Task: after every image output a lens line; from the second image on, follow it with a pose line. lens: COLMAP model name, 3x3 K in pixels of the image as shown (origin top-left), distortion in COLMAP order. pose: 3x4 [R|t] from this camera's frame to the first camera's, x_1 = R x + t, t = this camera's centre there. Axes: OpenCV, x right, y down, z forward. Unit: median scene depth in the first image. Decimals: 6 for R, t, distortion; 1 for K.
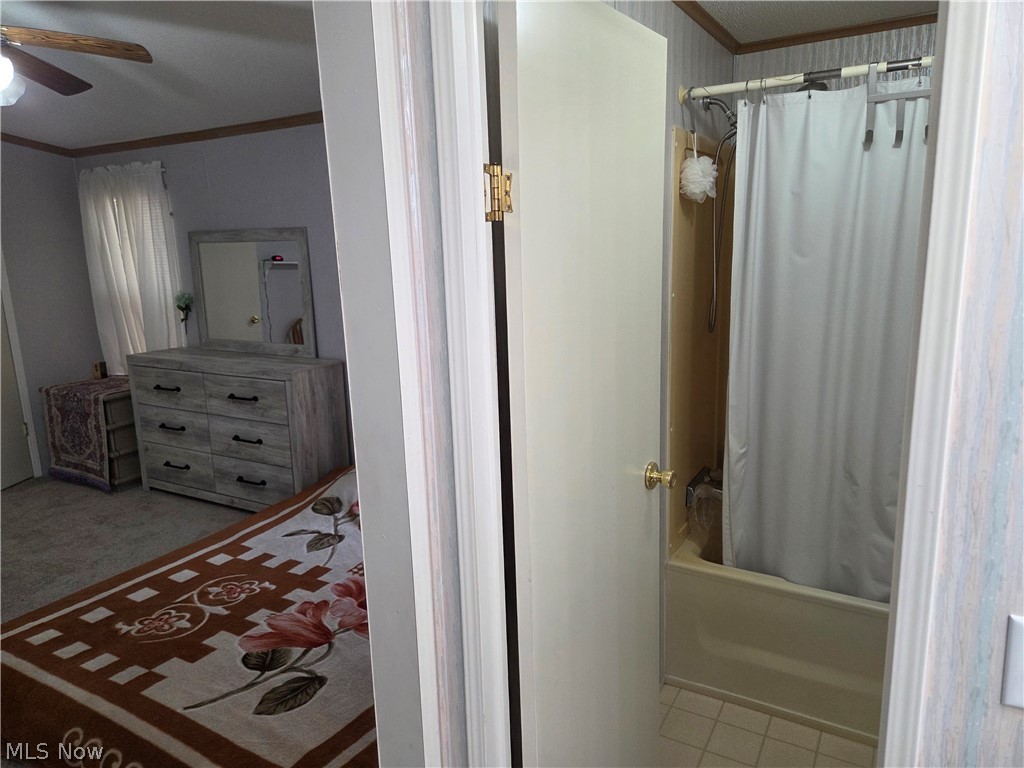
lens RADIAL K [[682.8, 0, 506.5], [0, 682.8, 381.4], [0, 0, 1]] dist [0.075239, -0.072376]
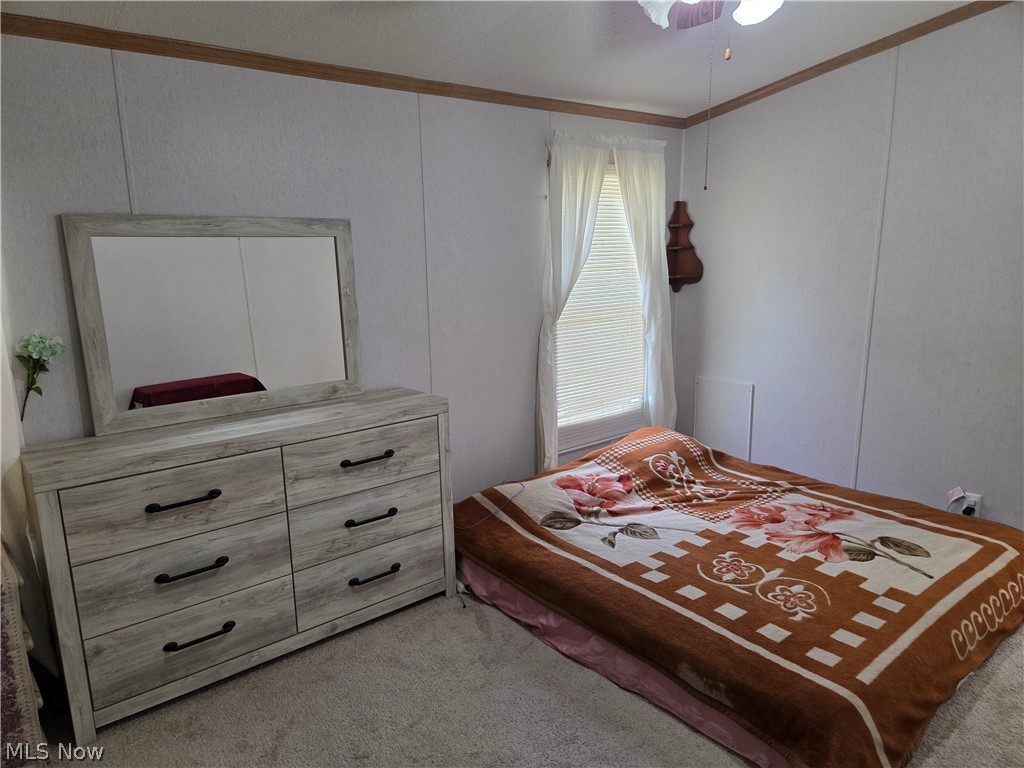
lens RADIAL K [[681.9, 0, 513.8], [0, 681.9, 390.1], [0, 0, 1]] dist [0.080955, -0.075234]
pose [[0.353232, -0.170243, 0.919916, -0.912269], [0.195296, 0.975058, 0.105458, -0.084533], [-0.914925, 0.142405, 0.377669, 0.563595]]
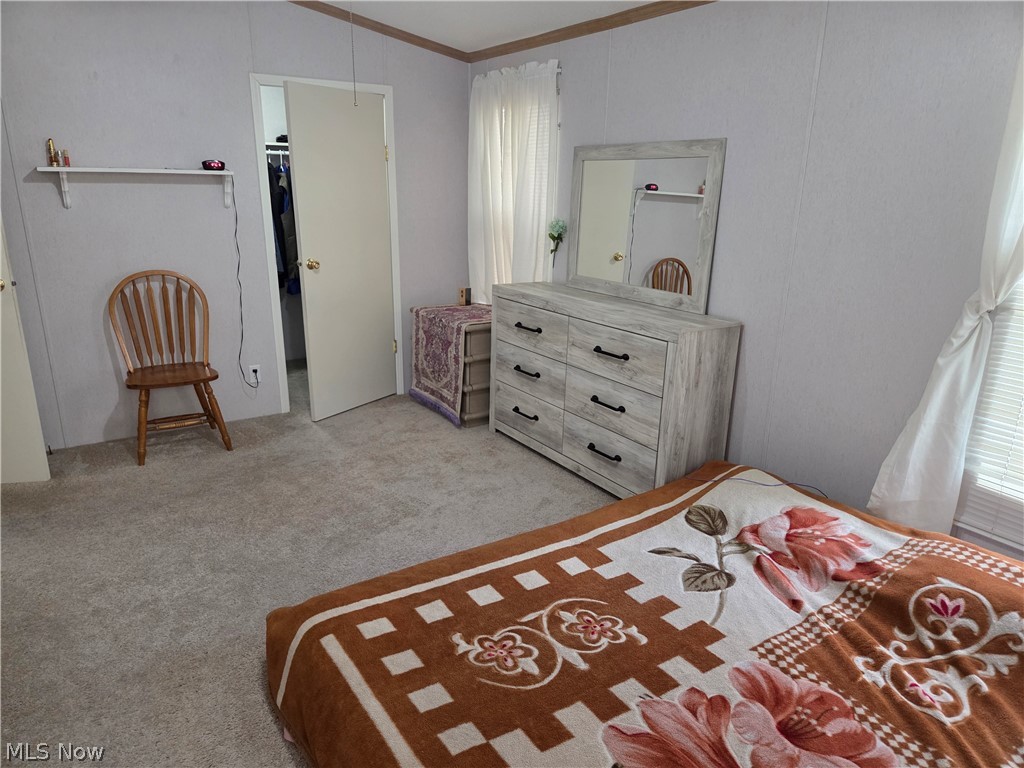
lens RADIAL K [[681.9, 0, 513.8], [0, 681.9, 390.1], [0, 0, 1]] dist [0.080955, -0.075234]
pose [[0.893852, 0.173926, -0.413253, -0.135043], [-0.134731, 0.983291, 0.122420, -0.016268], [0.427640, -0.053747, 0.902350, 0.204070]]
